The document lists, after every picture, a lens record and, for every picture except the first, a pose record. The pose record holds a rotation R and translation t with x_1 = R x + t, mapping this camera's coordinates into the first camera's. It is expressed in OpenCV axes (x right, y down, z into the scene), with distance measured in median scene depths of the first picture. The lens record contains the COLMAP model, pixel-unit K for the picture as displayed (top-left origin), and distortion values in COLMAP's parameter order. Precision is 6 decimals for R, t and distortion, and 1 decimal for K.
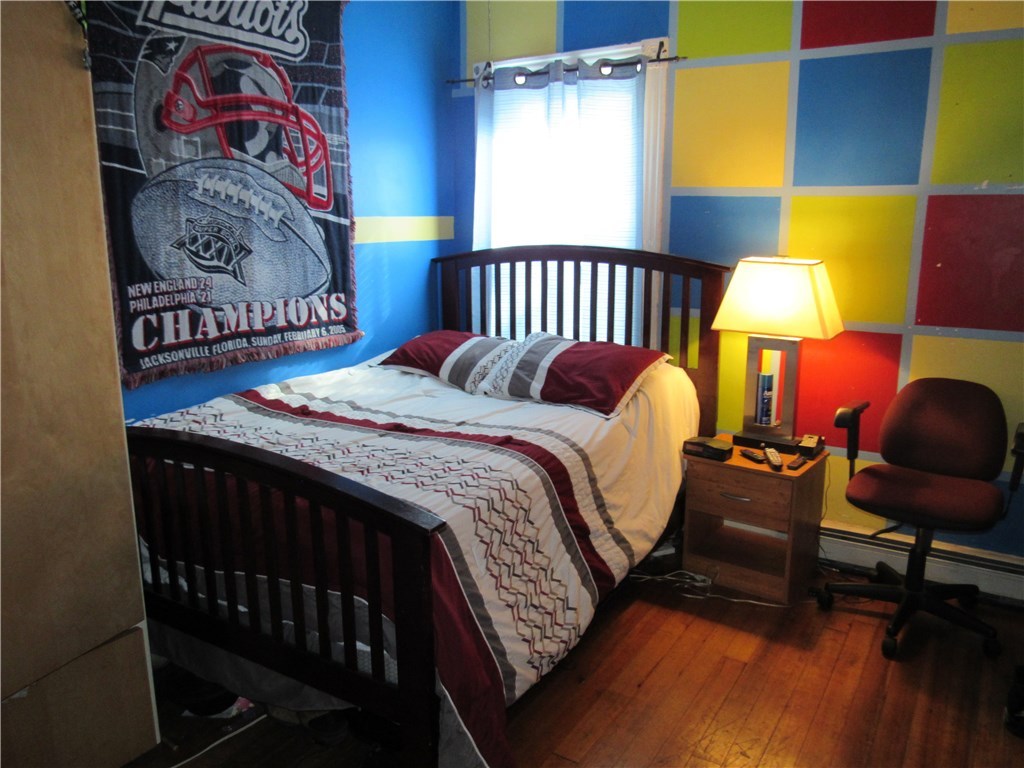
lens RADIAL K [[774.9, 0, 516.9], [0, 774.9, 382.7], [0, 0, 1]] dist [-0.050727, 0.019756]
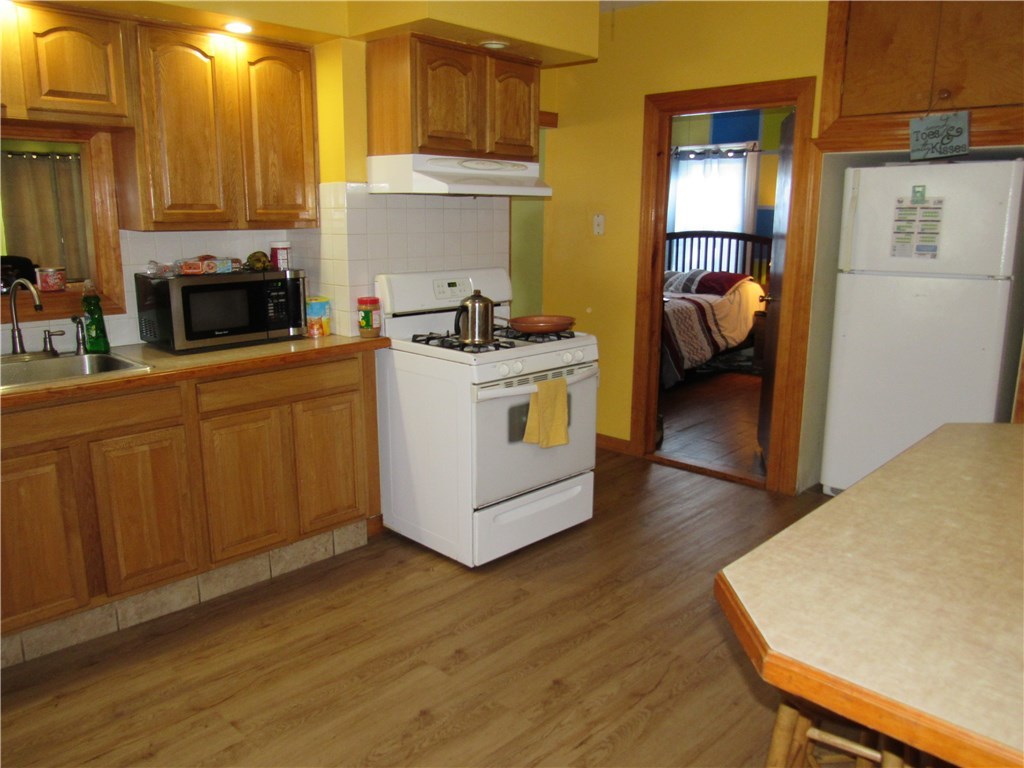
lens RADIAL K [[774.9, 0, 516.9], [0, 774.9, 382.7], [0, 0, 1]] dist [-0.050727, 0.019756]
pose [[0.981060, 0.045223, -0.188352, -0.046999], [-0.044466, 0.998977, 0.008245, 0.291624], [0.188532, 0.000287, 0.982067, -1.407801]]
